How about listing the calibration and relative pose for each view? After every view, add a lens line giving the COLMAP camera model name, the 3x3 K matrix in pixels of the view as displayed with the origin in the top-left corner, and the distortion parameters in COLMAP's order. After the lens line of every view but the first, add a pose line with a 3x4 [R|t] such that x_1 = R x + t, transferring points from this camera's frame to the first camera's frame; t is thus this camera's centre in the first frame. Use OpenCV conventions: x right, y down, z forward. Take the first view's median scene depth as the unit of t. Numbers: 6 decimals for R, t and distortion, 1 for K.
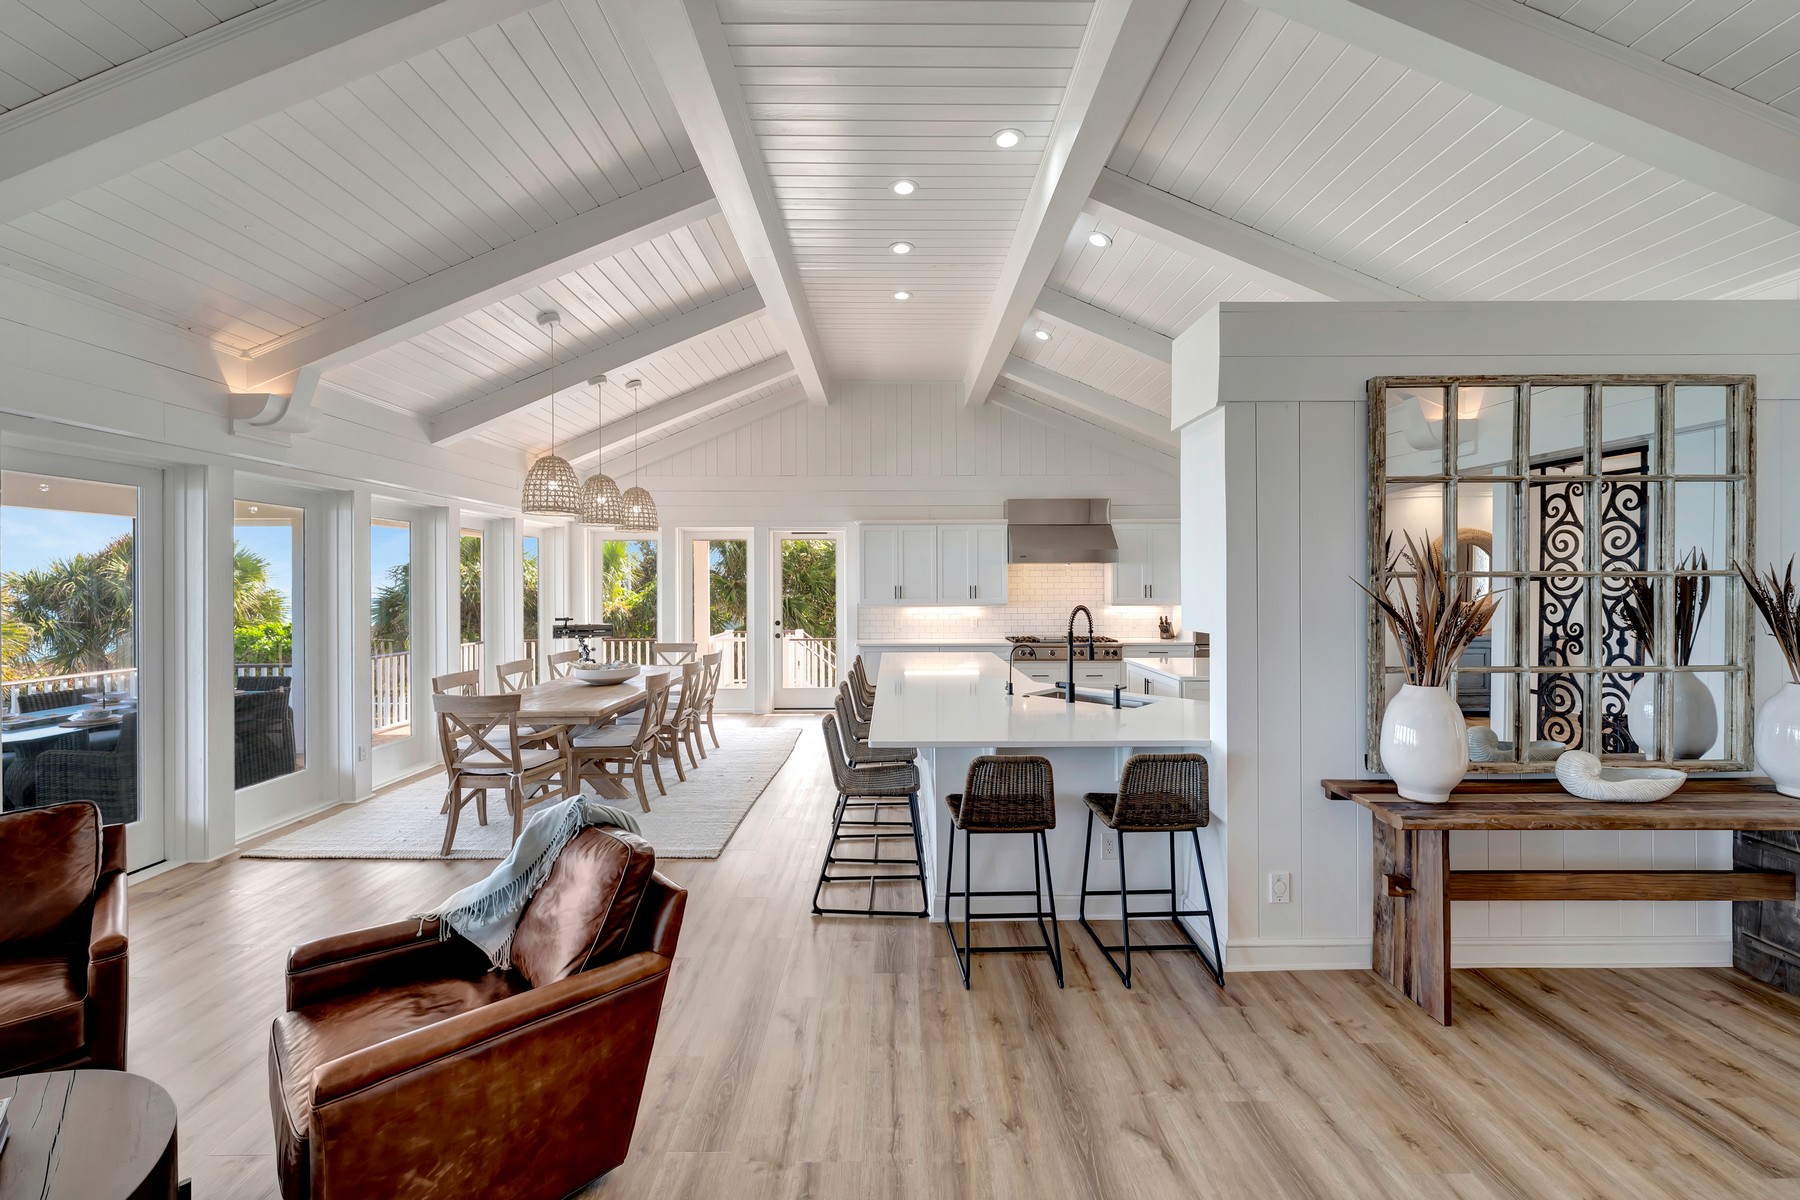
lens RADIAL K [[730.0, 0, 914.8], [0, 730.0, 583.2], [0, 0, 1]] dist [0.007279, -0.000125]
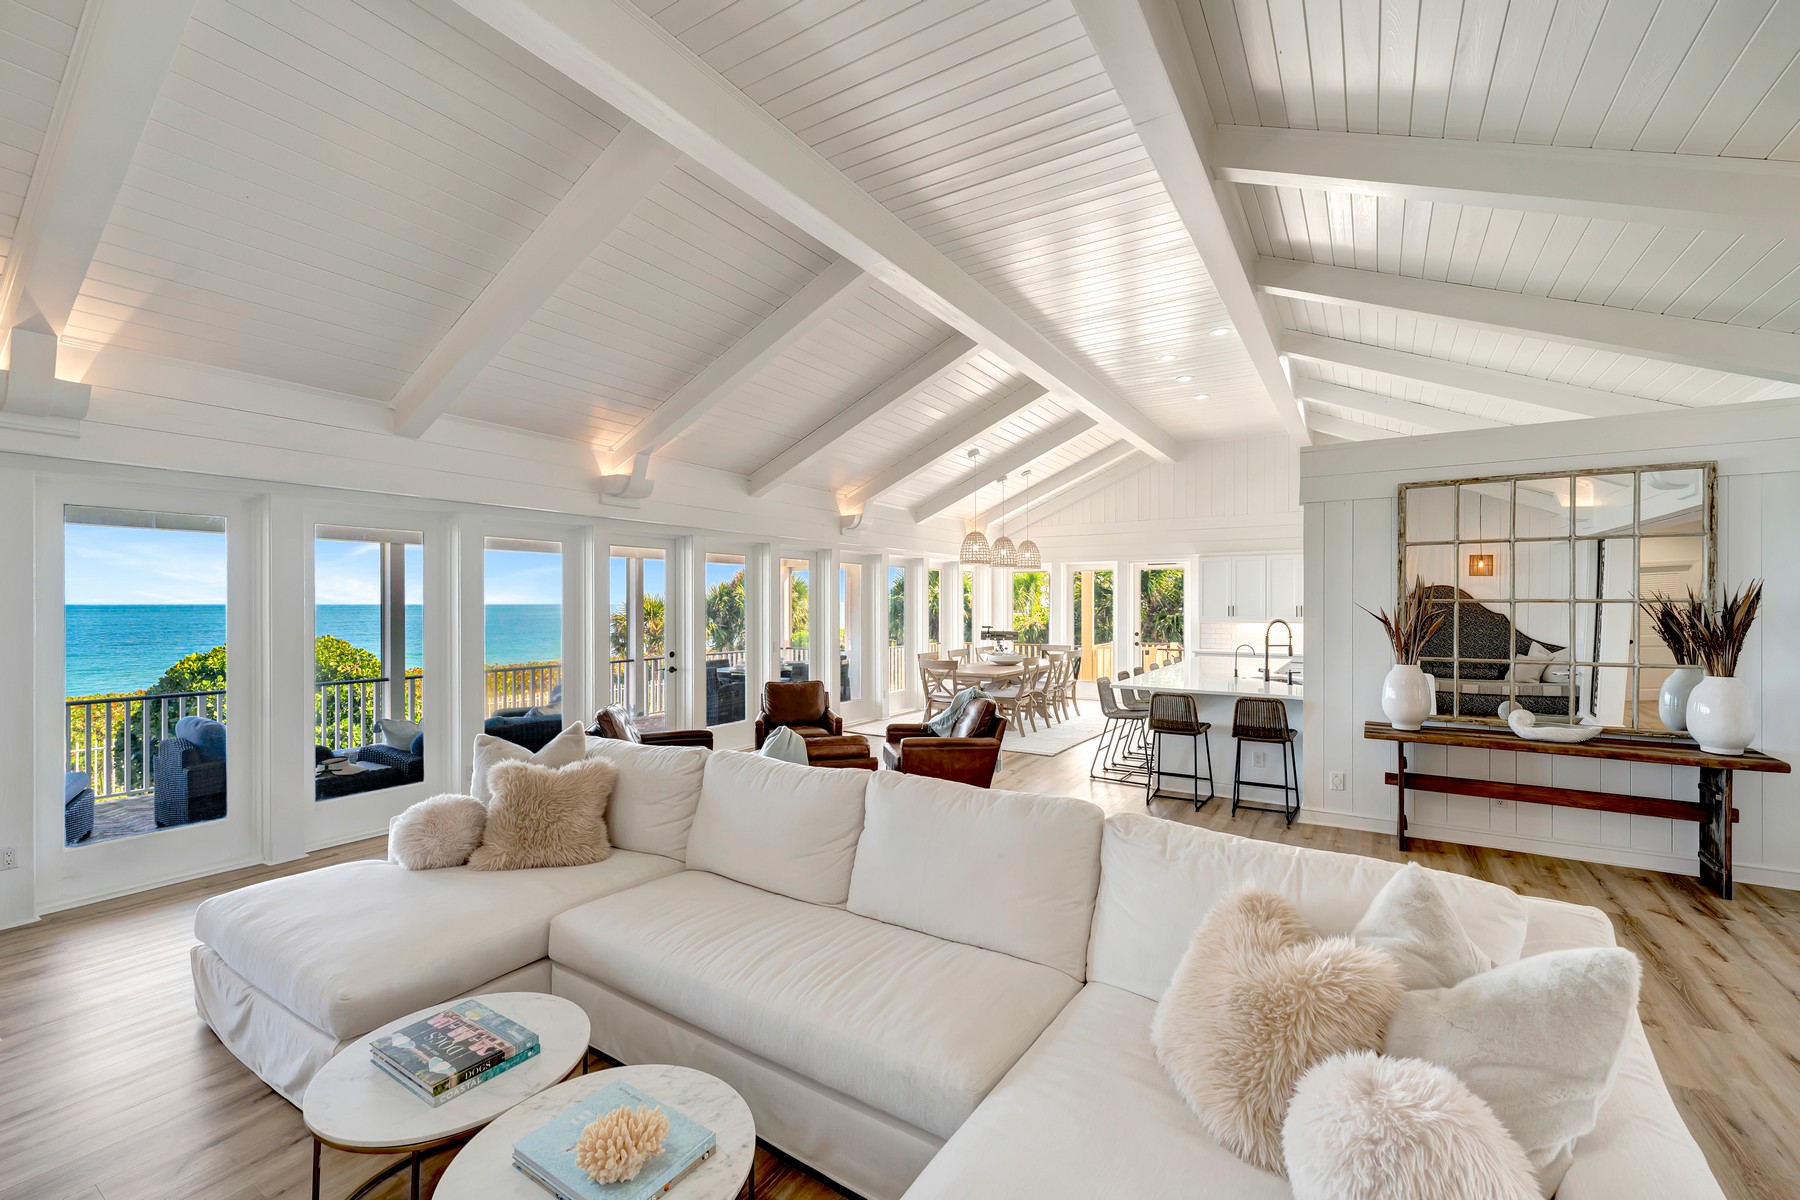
lens RADIAL K [[730.0, 0, 903.7], [0, 730.0, 602.4], [0, 0, 1]] dist [0.007279, -0.000125]
pose [[0.834410, 0.002182, -0.551139, 0.338958], [-0.001624, 0.999998, 0.001500, -0.005394], [0.551141, -0.000356, 0.834412, -0.576461]]
